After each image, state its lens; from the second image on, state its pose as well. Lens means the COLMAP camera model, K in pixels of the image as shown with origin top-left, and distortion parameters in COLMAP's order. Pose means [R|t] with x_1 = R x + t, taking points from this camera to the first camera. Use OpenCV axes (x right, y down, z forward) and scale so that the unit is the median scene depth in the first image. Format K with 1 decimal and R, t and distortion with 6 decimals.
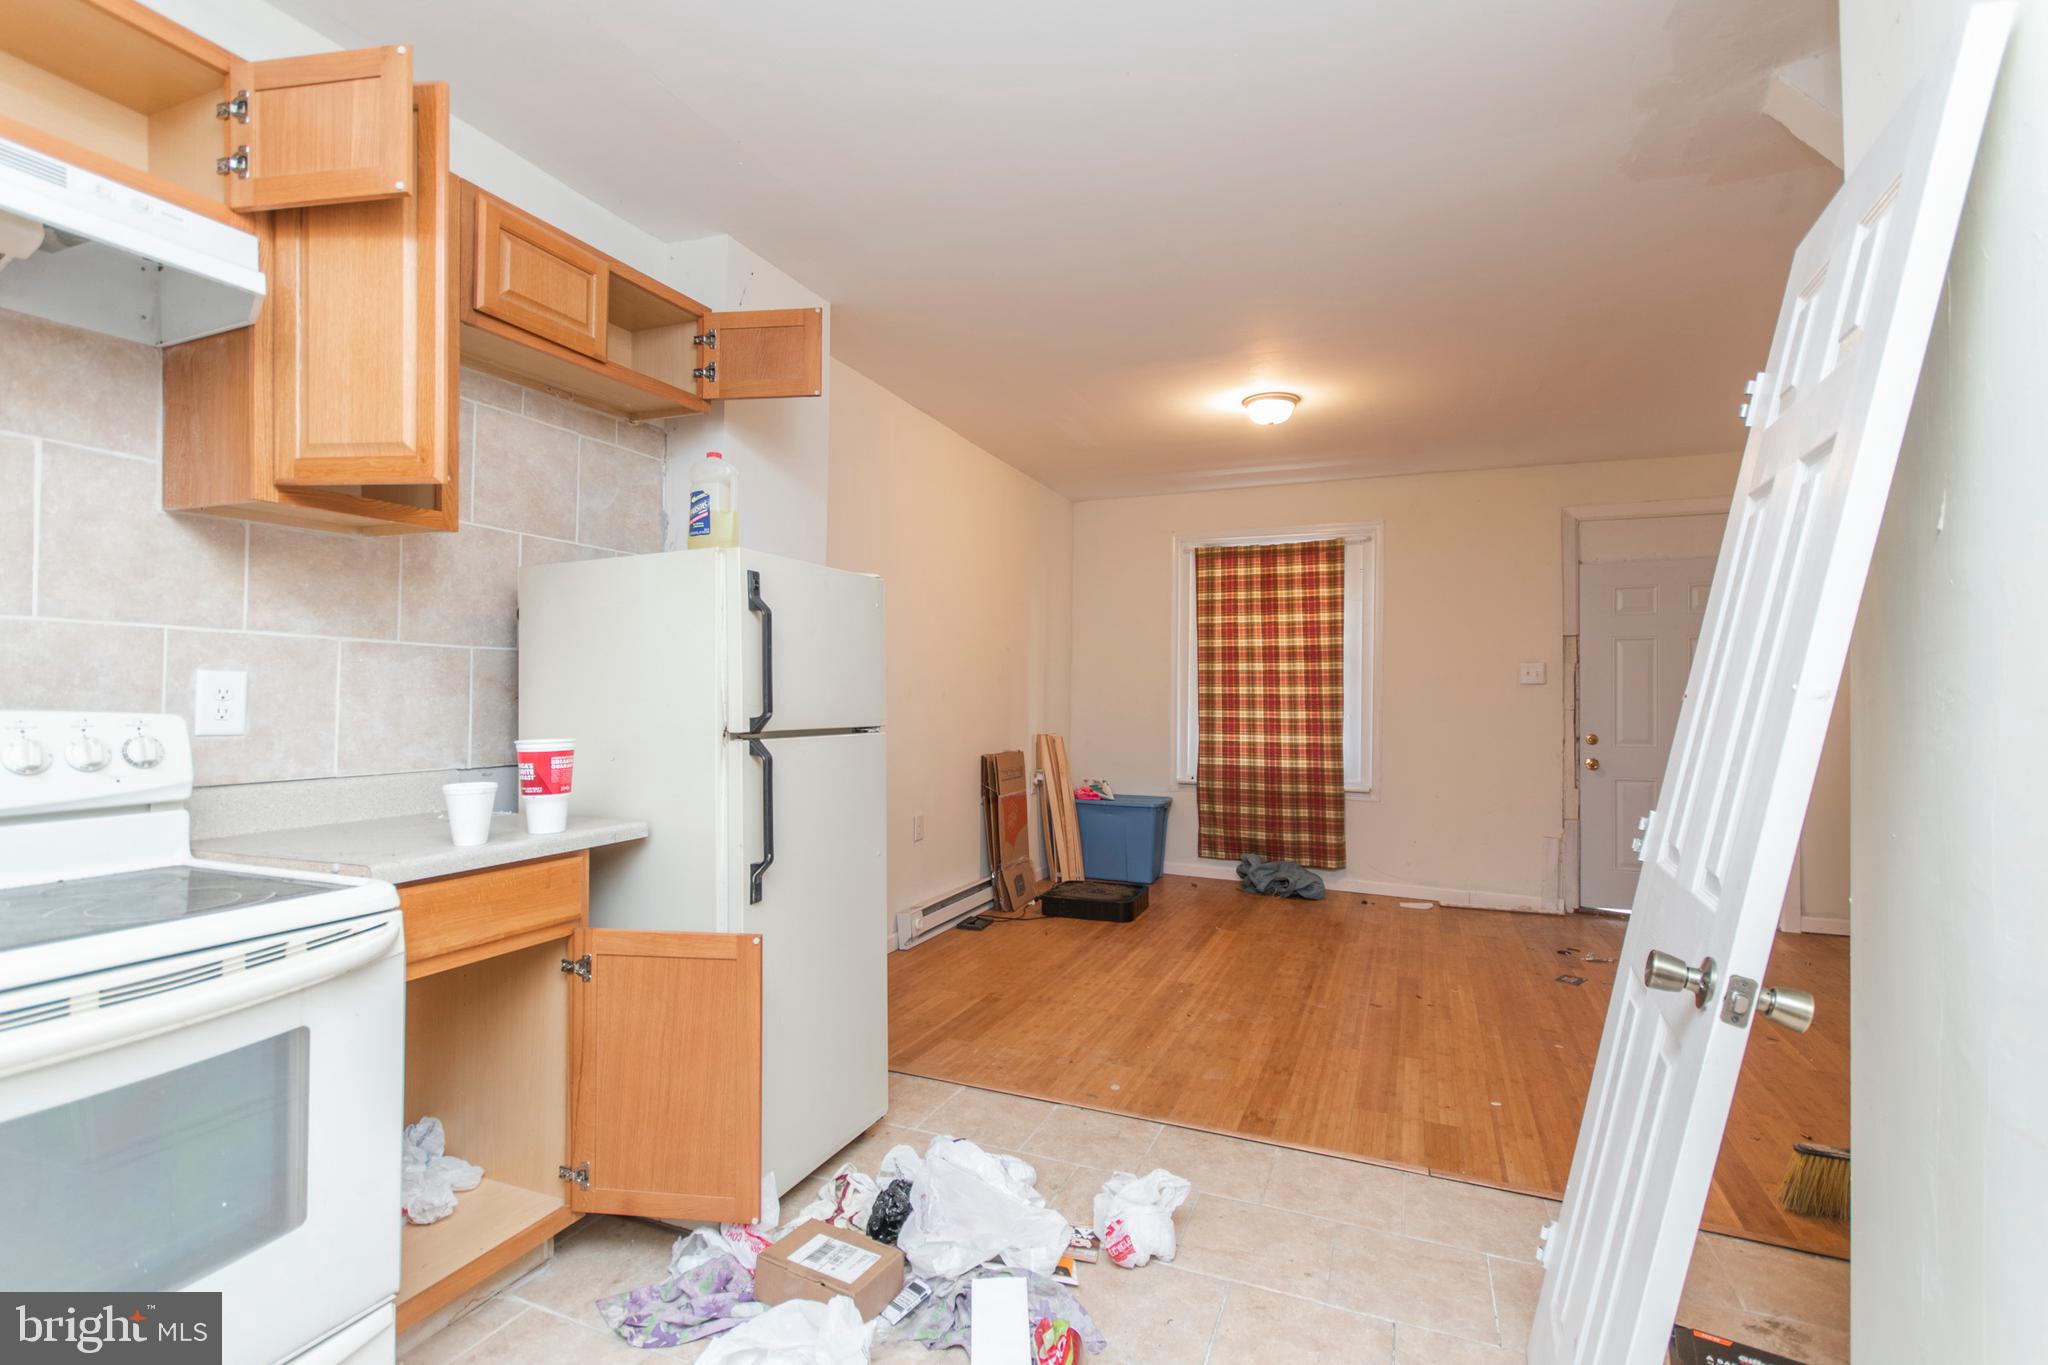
lens RADIAL K [[940.3, 0, 1011.7], [0, 940.3, 682.5], [0, 0, 1]] dist [0.000372, -0.000320]
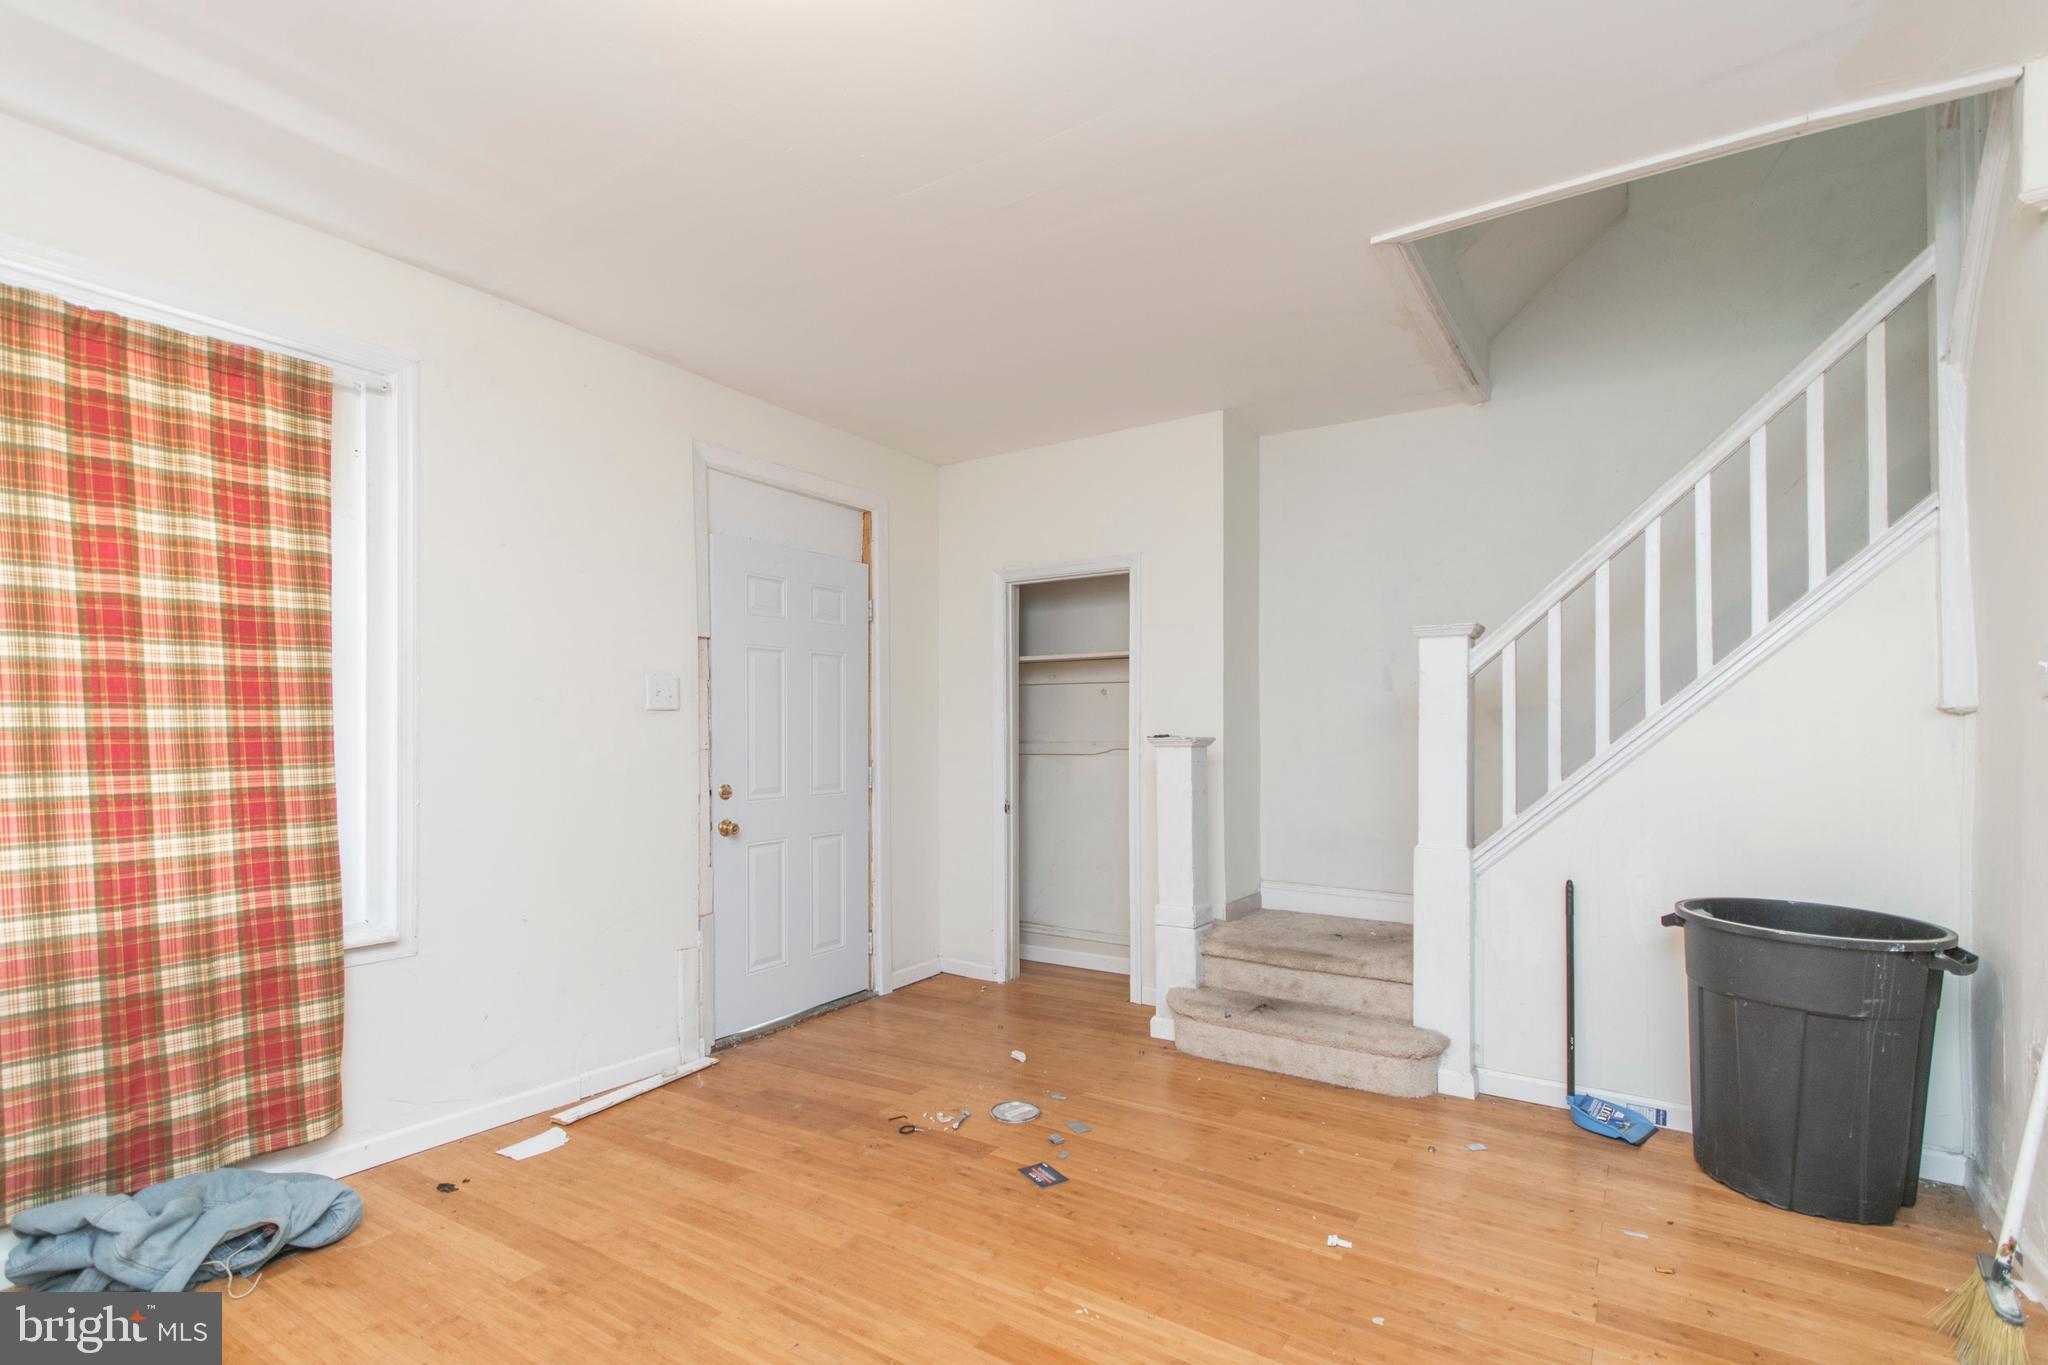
lens RADIAL K [[940.3, 0, 1017.4], [0, 940.3, 734.0], [0, 0, 1]] dist [0.000372, -0.000320]
pose [[0.176789, -0.007807, 0.984218, -0.017516], [-0.005019, 0.999948, 0.008833, 0.010008], [-0.984236, -0.006501, 0.176740, 0.607328]]
